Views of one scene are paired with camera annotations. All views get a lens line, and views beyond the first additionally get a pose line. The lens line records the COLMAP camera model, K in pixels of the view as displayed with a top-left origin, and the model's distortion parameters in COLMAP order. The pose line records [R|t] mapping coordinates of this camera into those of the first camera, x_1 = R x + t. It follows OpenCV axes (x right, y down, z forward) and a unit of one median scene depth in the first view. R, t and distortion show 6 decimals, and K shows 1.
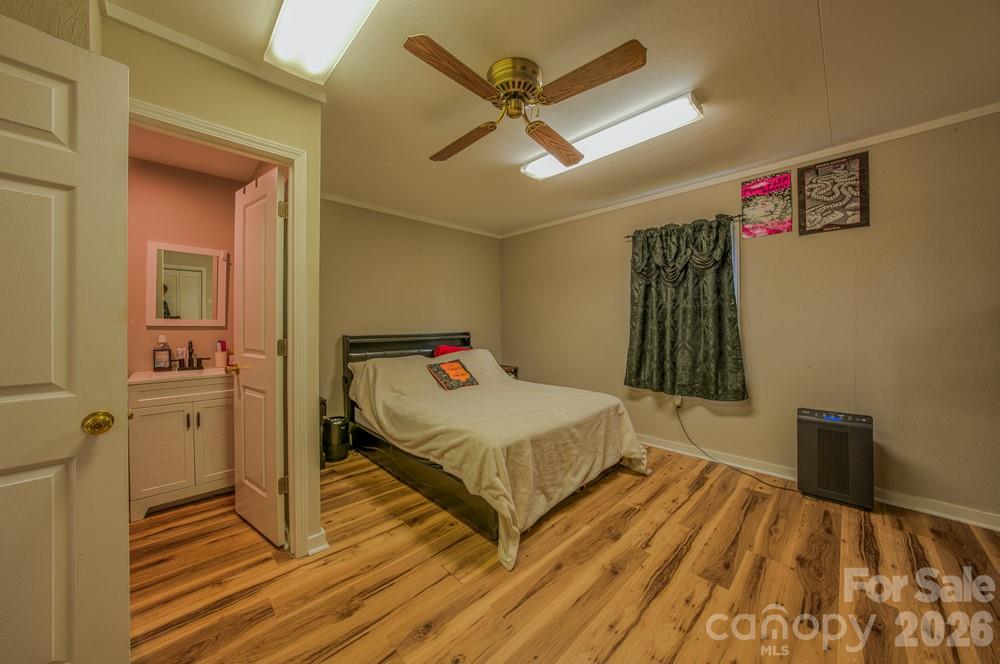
lens RADIAL K [[347.7, 0, 503.1], [0, 347.7, 328.3], [0, 0, 1]] dist [-0.015552, 0.002245]
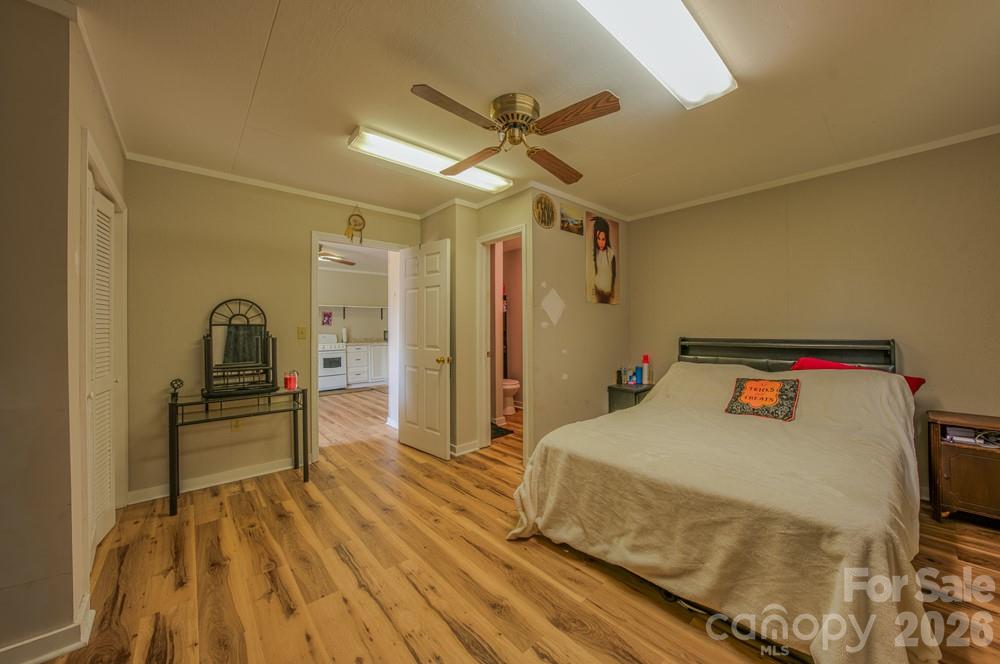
lens RADIAL K [[347.7, 0, 504.2], [0, 347.7, 326.8], [0, 0, 1]] dist [-0.015552, 0.002245]
pose [[-0.030563, 0.000112, -0.999533, 1.257823], [-0.007219, 0.999974, 0.000333, -0.015233], [0.999507, 0.007226, -0.030561, 1.085301]]
